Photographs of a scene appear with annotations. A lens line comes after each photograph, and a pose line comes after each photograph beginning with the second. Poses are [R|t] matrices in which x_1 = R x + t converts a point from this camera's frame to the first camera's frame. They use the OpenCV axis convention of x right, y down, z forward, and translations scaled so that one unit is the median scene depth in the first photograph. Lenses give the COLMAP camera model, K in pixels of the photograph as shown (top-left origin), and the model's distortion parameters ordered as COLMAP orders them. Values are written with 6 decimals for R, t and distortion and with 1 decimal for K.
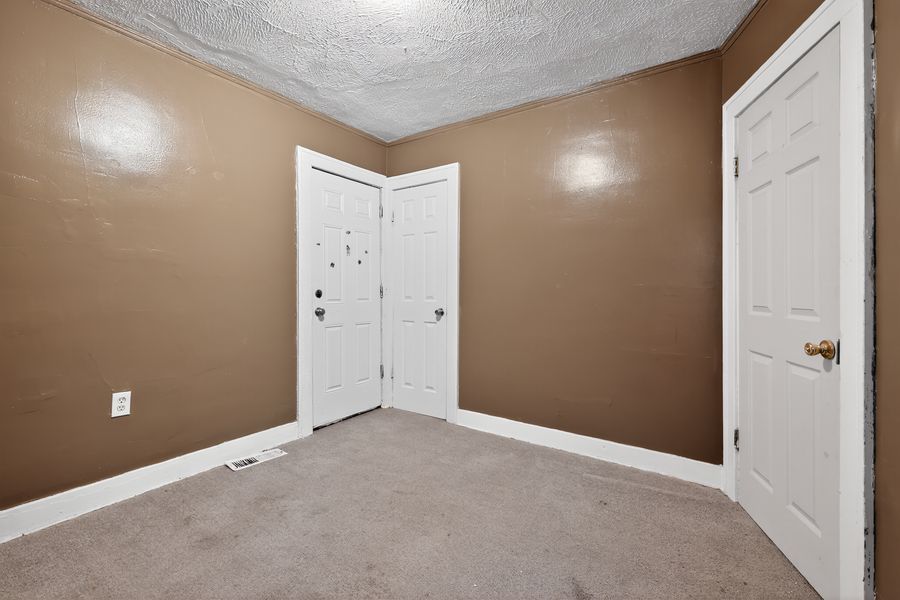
lens RADIAL K [[390.9, 0, 451.5], [0, 390.9, 297.2], [0, 0, 1]] dist [0.001449, 0.000225]
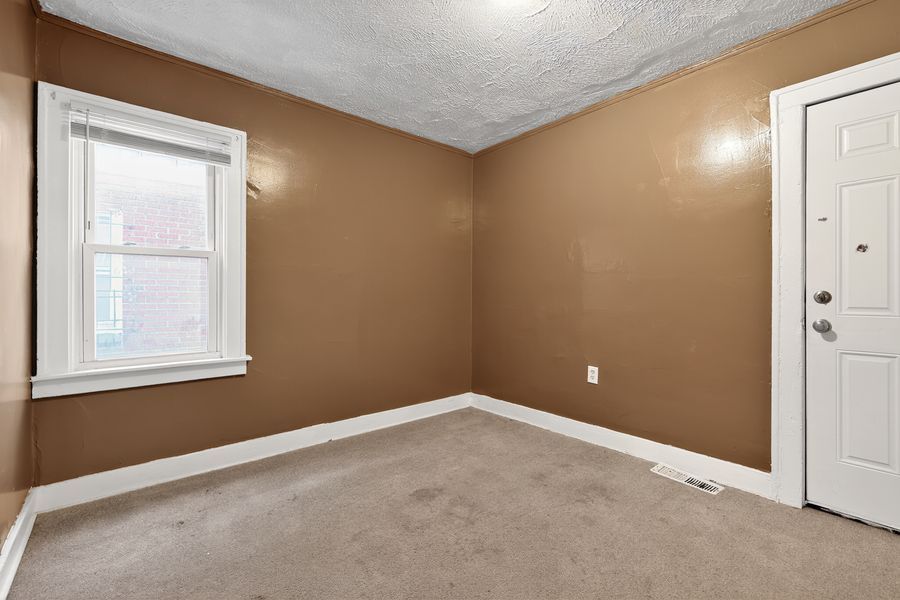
lens RADIAL K [[390.9, 0, 451.5], [0, 390.9, 297.2], [0, 0, 1]] dist [0.001449, 0.000225]
pose [[-0.271642, 0.000016, -0.962398, 0.497457], [-0.013220, 0.999906, 0.003748, -0.004621], [0.962308, 0.013741, -0.271616, 0.675436]]
